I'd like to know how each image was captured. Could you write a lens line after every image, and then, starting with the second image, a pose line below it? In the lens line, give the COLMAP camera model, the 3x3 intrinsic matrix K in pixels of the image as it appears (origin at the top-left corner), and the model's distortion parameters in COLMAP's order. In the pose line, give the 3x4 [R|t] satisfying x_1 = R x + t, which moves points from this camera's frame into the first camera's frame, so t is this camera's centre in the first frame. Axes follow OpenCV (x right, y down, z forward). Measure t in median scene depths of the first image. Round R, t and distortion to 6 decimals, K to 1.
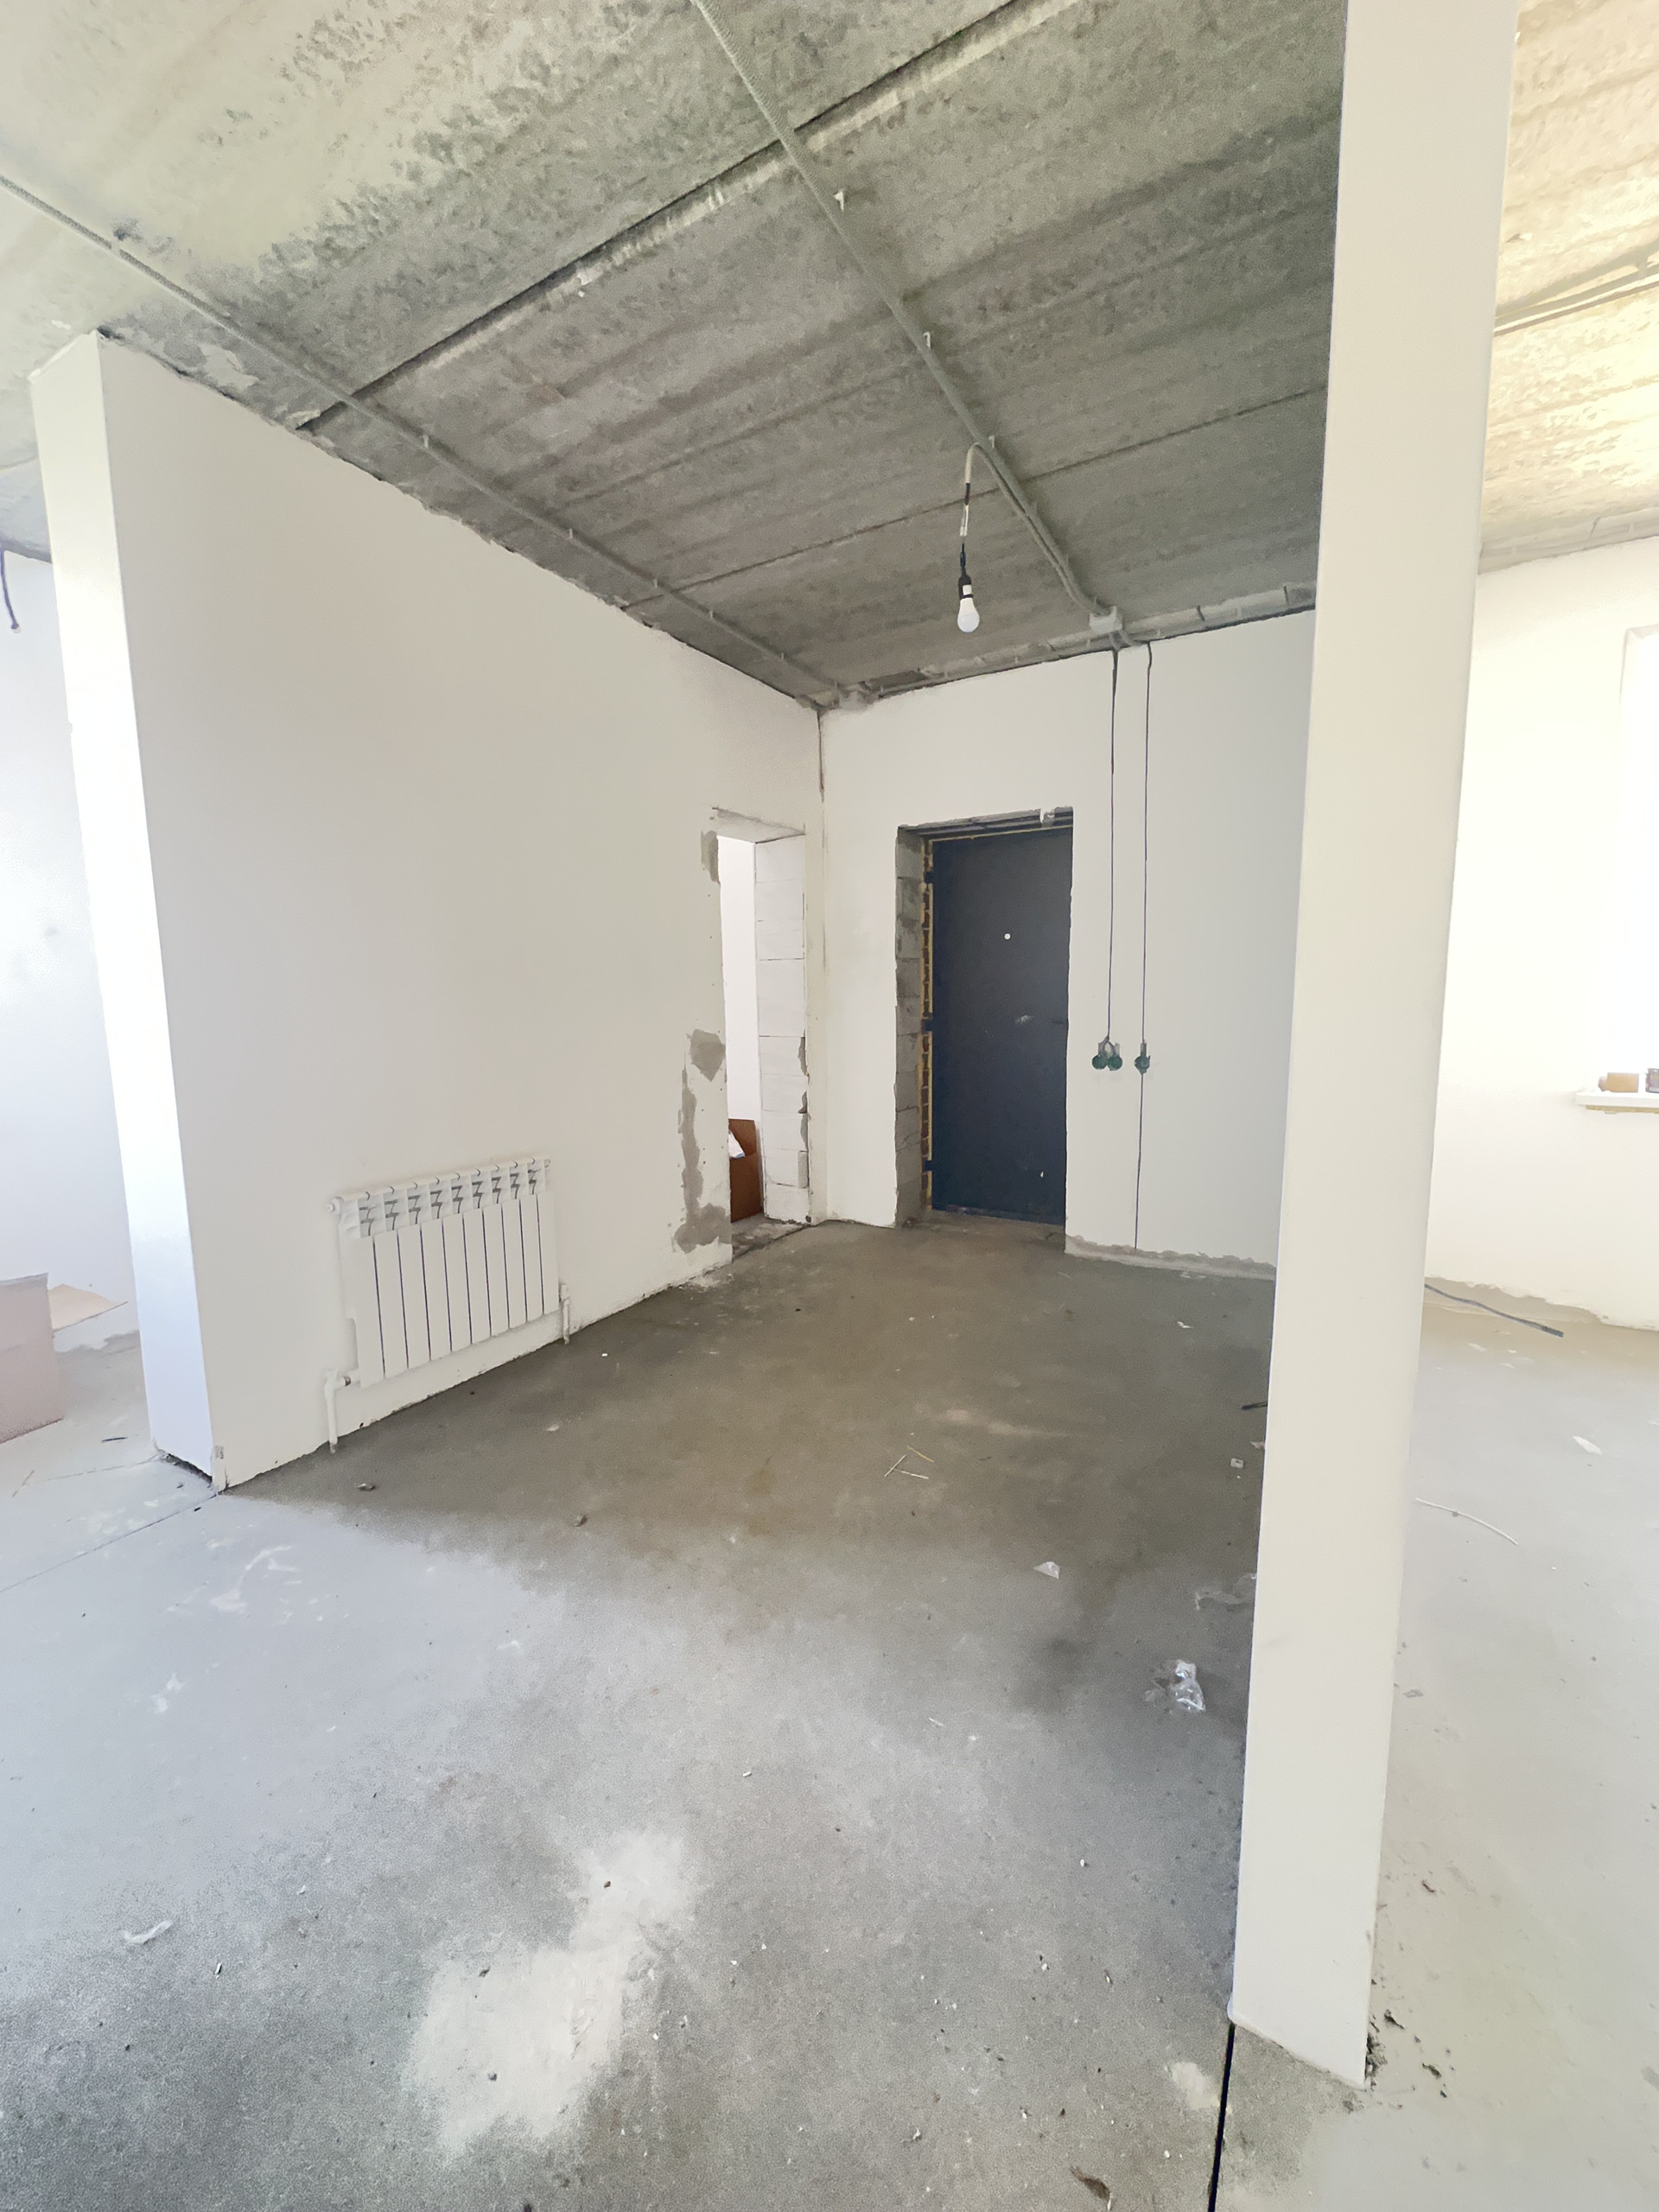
lens RADIAL K [[880.7, 0, 829.6], [0, 880.7, 1108.2], [0, 0, 1]] dist [-0.004431, 0.000662]
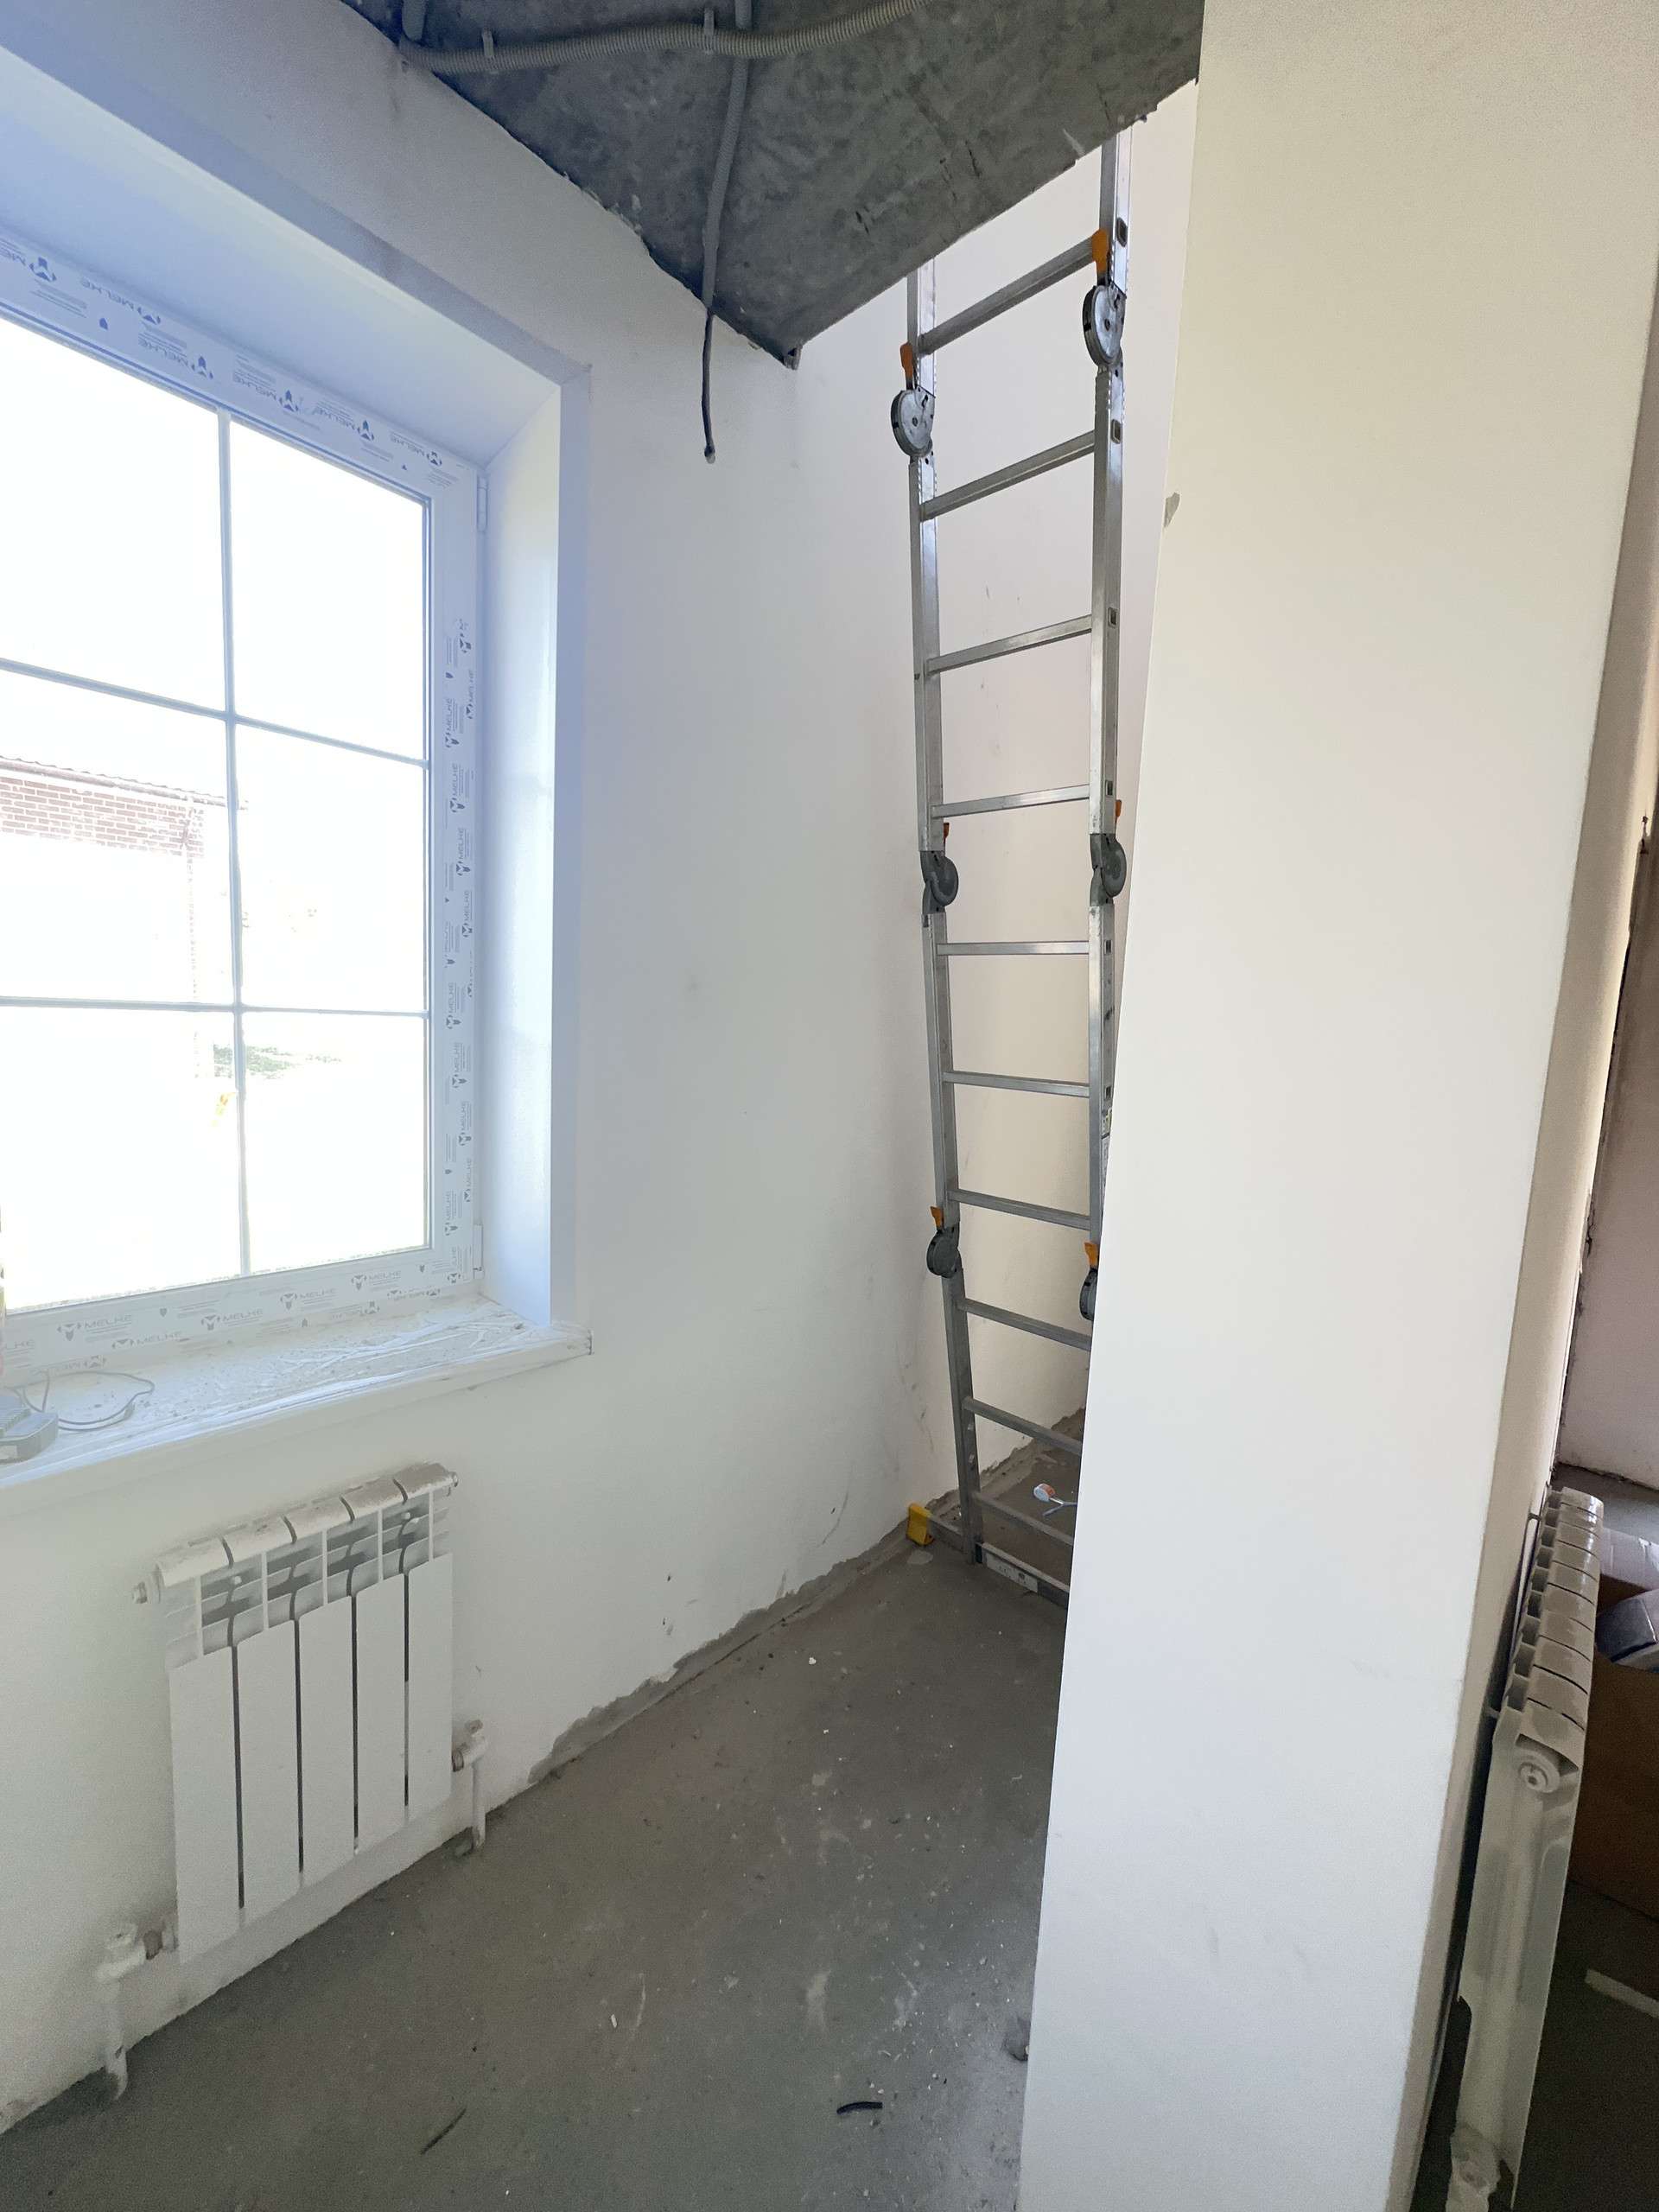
lens RADIAL K [[880.7, 0, 827.8], [0, 880.7, 1108.5], [0, 0, 1]] dist [-0.004431, 0.000662]
pose [[0.973813, 0.081279, -0.212327, -0.791531], [-0.086112, 0.996193, -0.013598, -0.142947], [0.210414, 0.031526, 0.977104, 0.537957]]
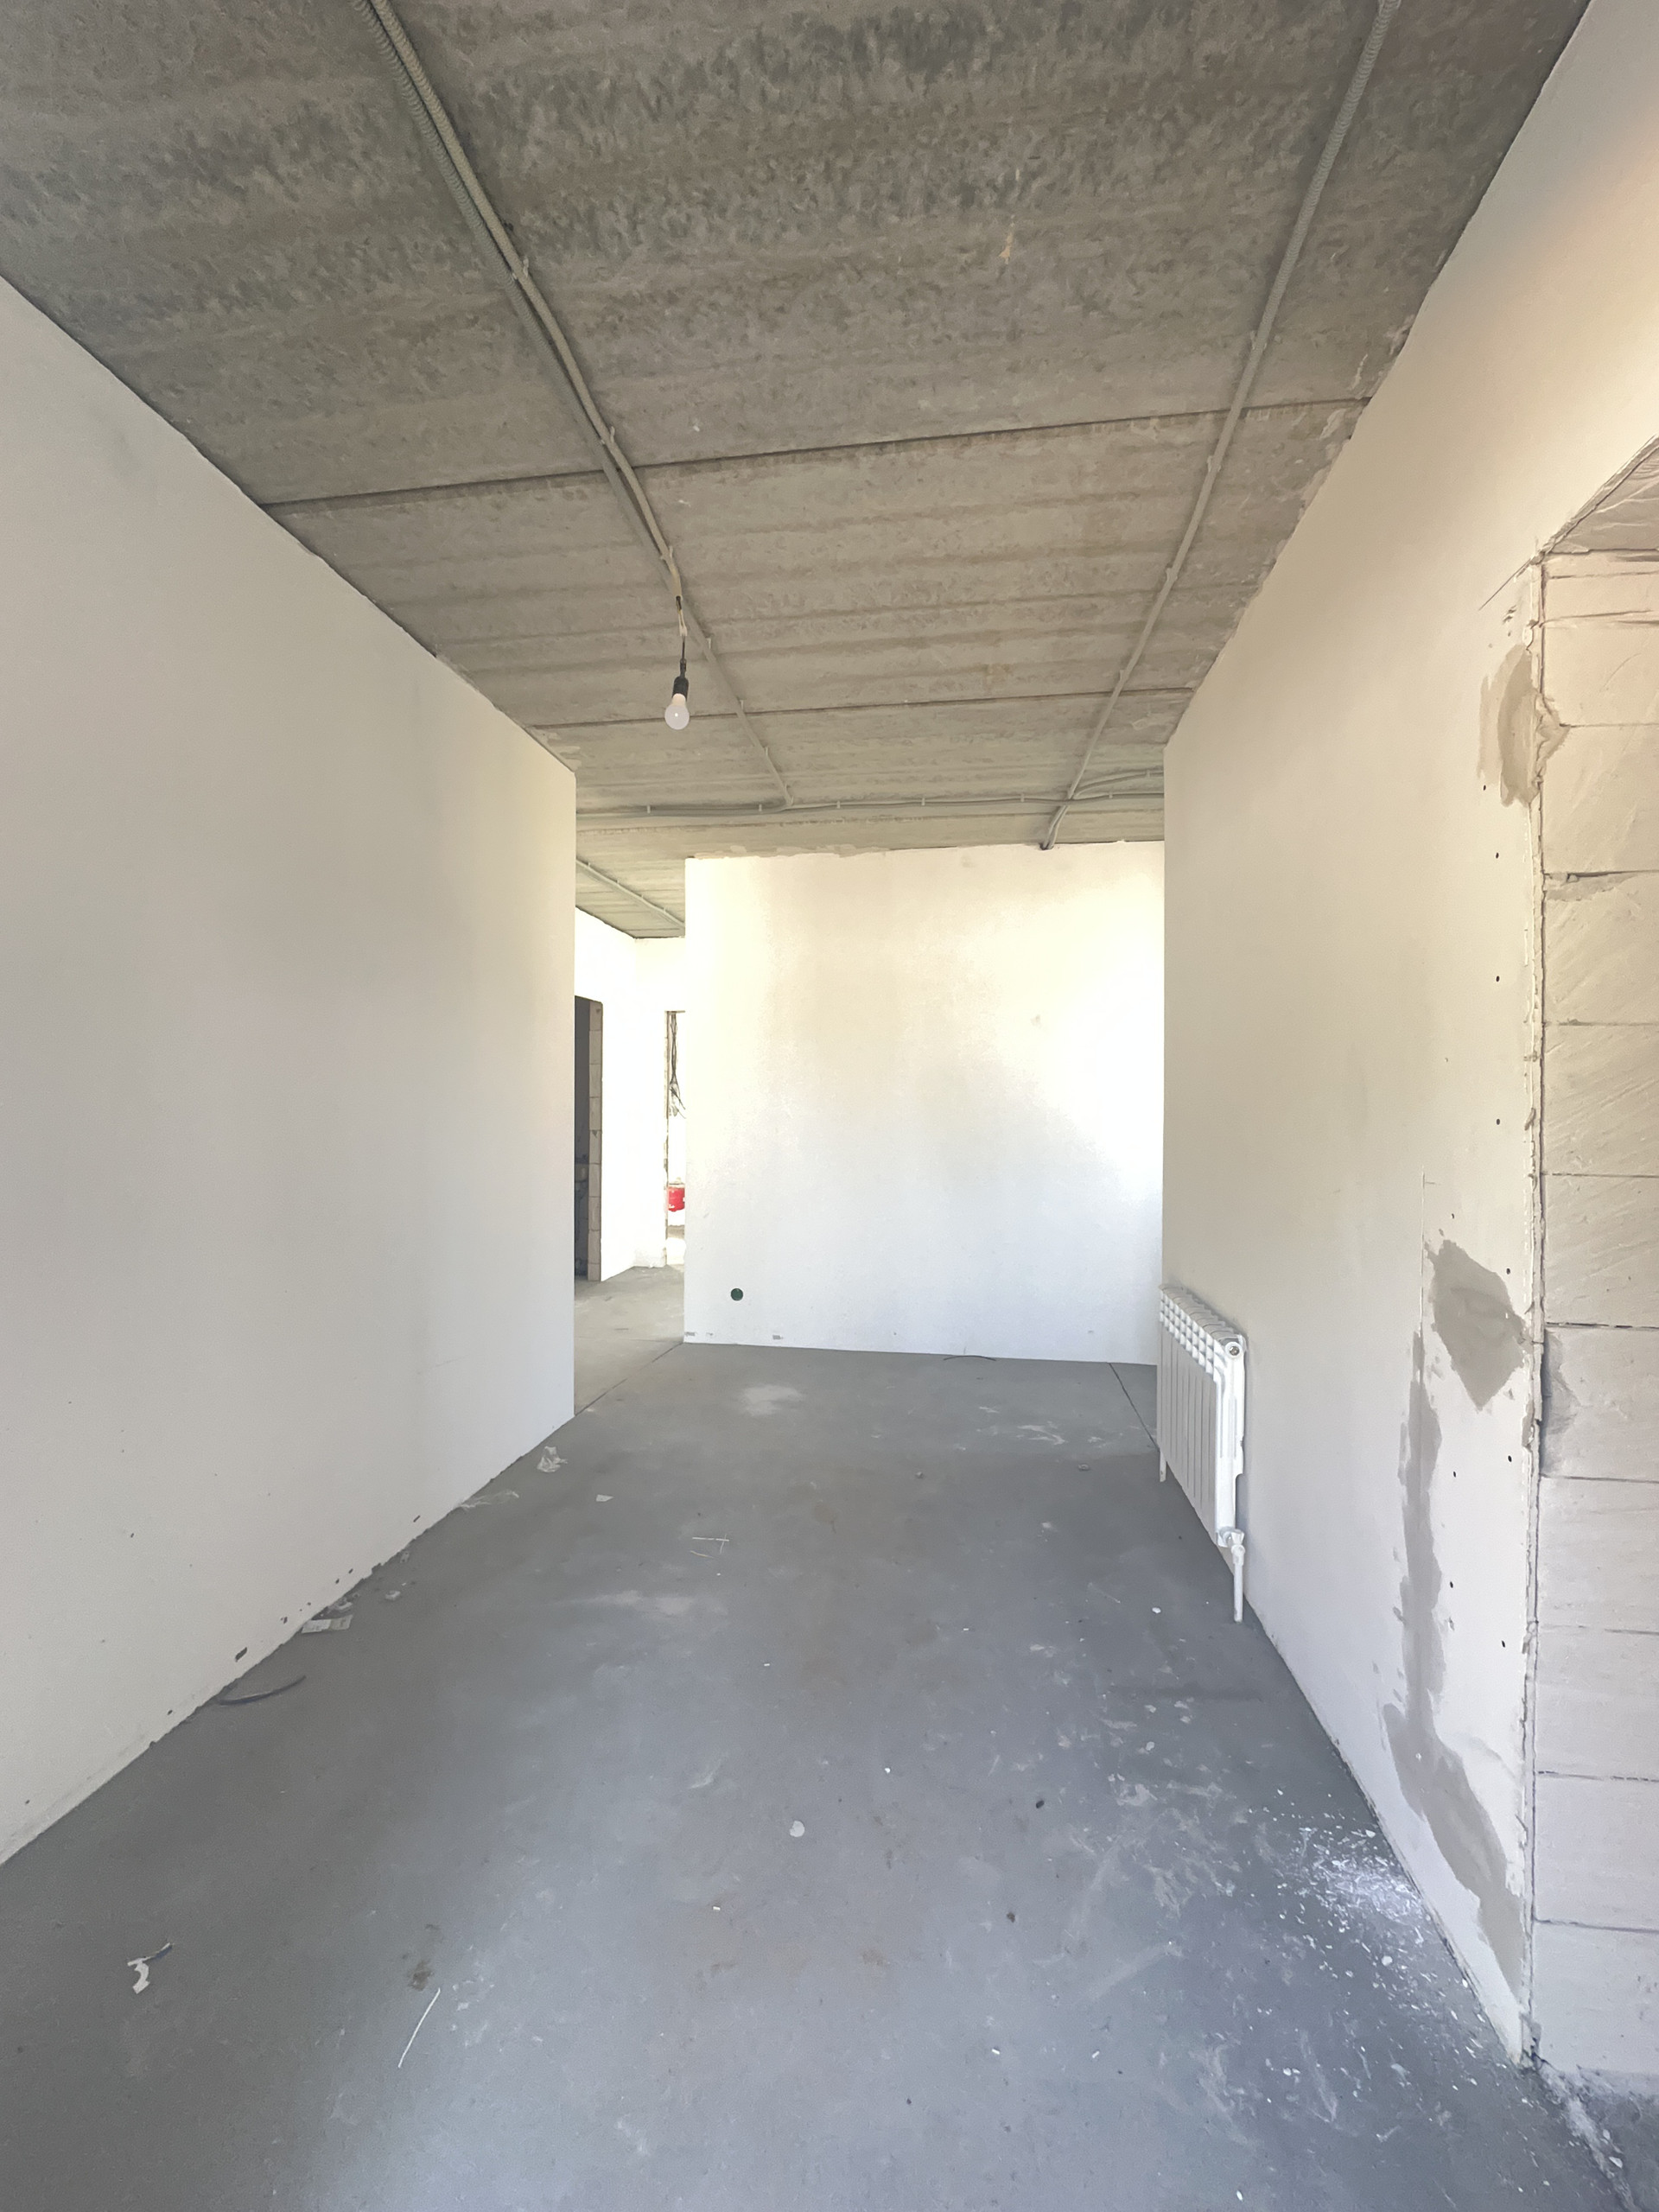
lens RADIAL K [[880.7, 0, 835.0], [0, 880.7, 1107.8], [0, 0, 1]] dist [-0.004431, 0.000662]
pose [[-0.928467, 0.006494, -0.371358, 0.335893], [-0.042189, 0.991532, 0.122821, -0.274693], [0.369011, 0.129703, -0.920331, 1.891138]]
